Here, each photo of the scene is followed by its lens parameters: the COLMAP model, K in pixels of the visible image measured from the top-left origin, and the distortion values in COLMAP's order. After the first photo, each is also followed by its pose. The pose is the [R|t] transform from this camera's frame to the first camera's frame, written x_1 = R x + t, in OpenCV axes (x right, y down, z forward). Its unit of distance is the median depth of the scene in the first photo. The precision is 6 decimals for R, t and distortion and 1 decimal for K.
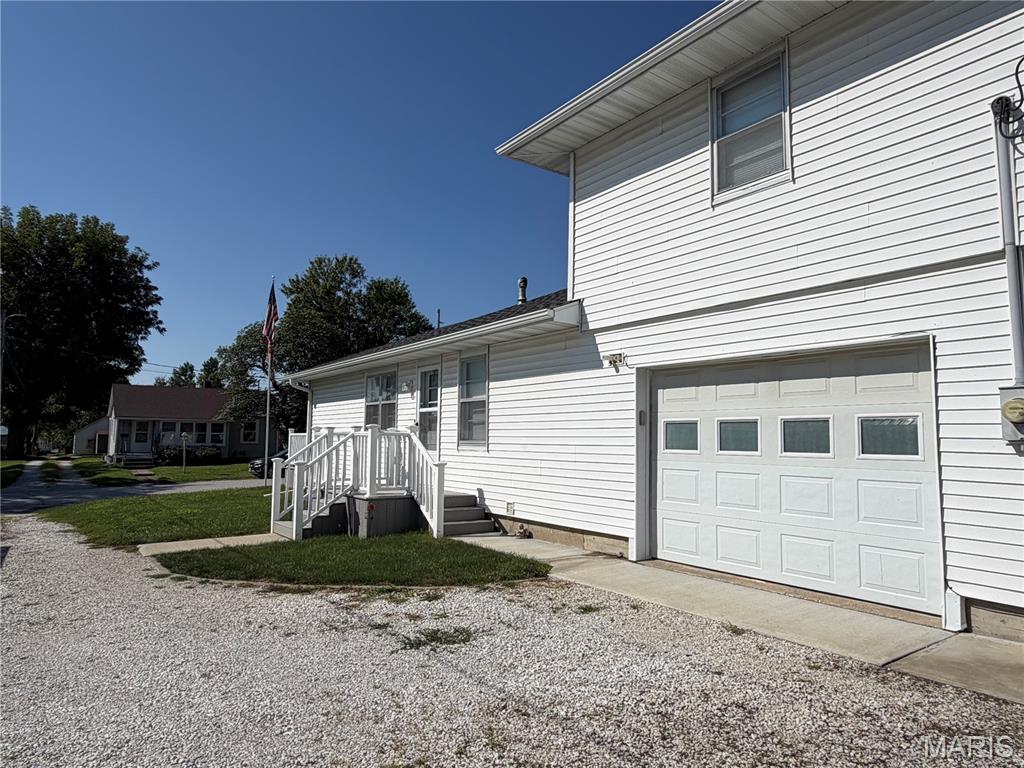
lens RADIAL K [[658.5, 0, 506.8], [0, 658.5, 381.7], [0, 0, 1]] dist [-0.000049, 0.000306]
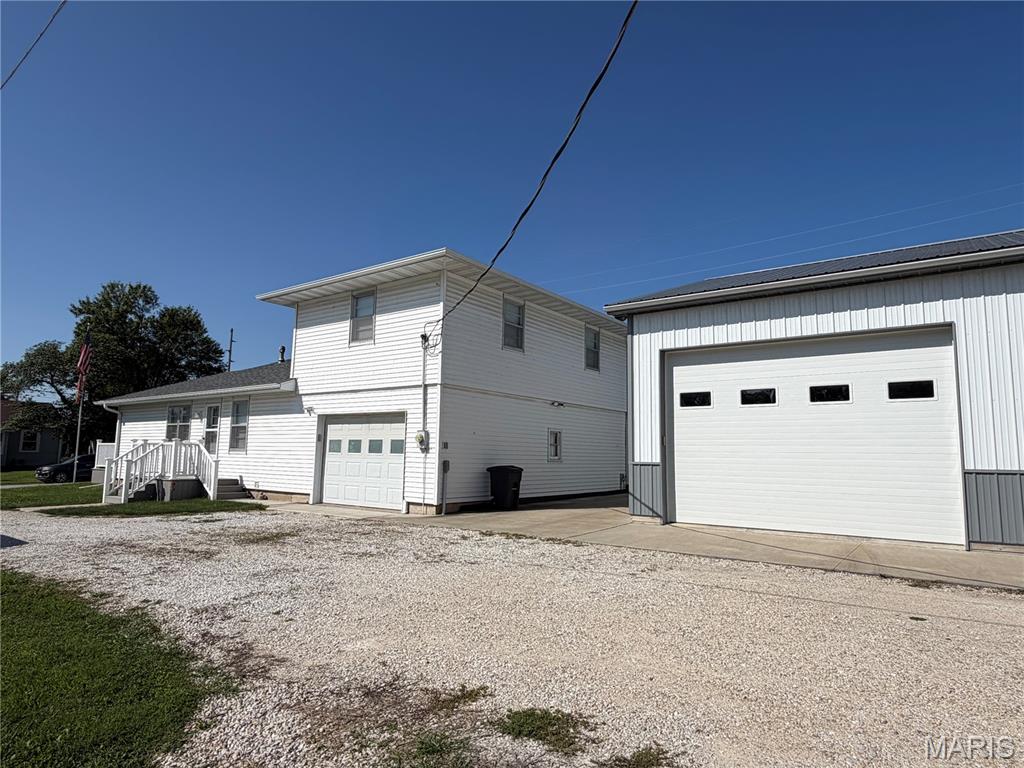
lens RADIAL K [[614.3, 0, 508.7], [0, 614.3, 387.3], [0, 0, 1]] dist [-0.001298, 0.000452]
pose [[0.947694, 0.041494, 0.316470, 0.105043], [-0.035339, 0.999059, -0.025165, -0.057093], [-0.317216, 0.012665, 0.948269, -0.771702]]
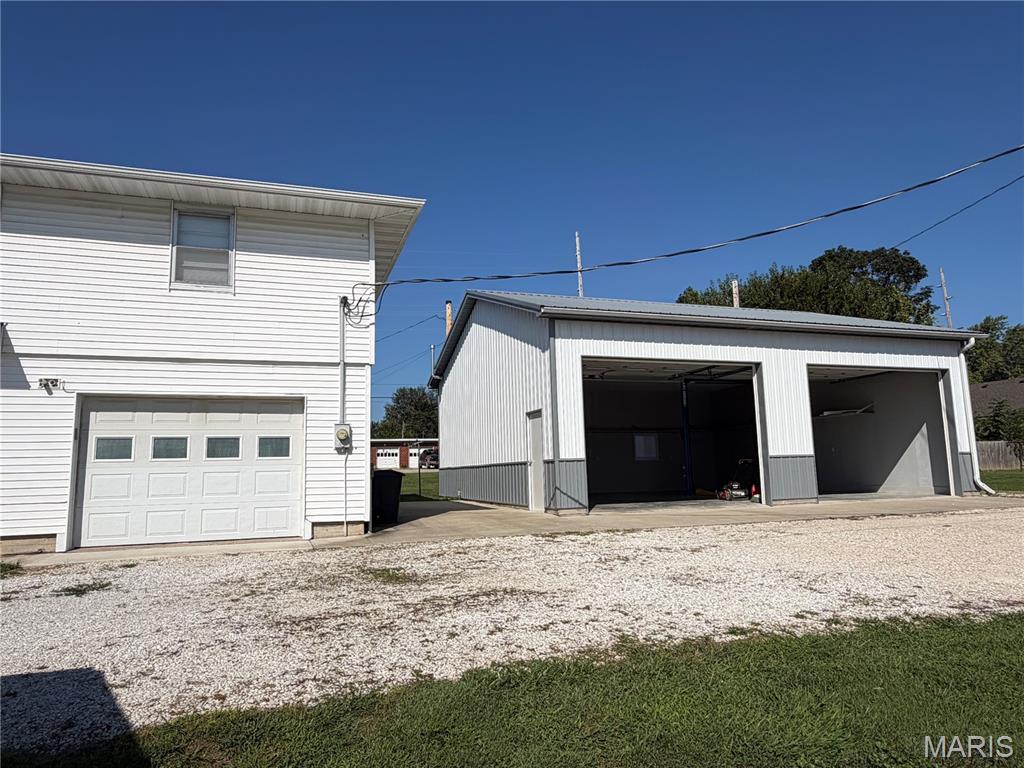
lens RADIAL K [[669.2, 0, 512.0], [0, 669.2, 384.0], [0, 0, 1]] dist [0.001707, 0.001985]
pose [[0.272227, 0.113191, 0.955552, -0.545065], [-0.055866, 0.993241, -0.101739, 0.030853], [-0.960610, -0.025686, 0.276711, -0.085702]]
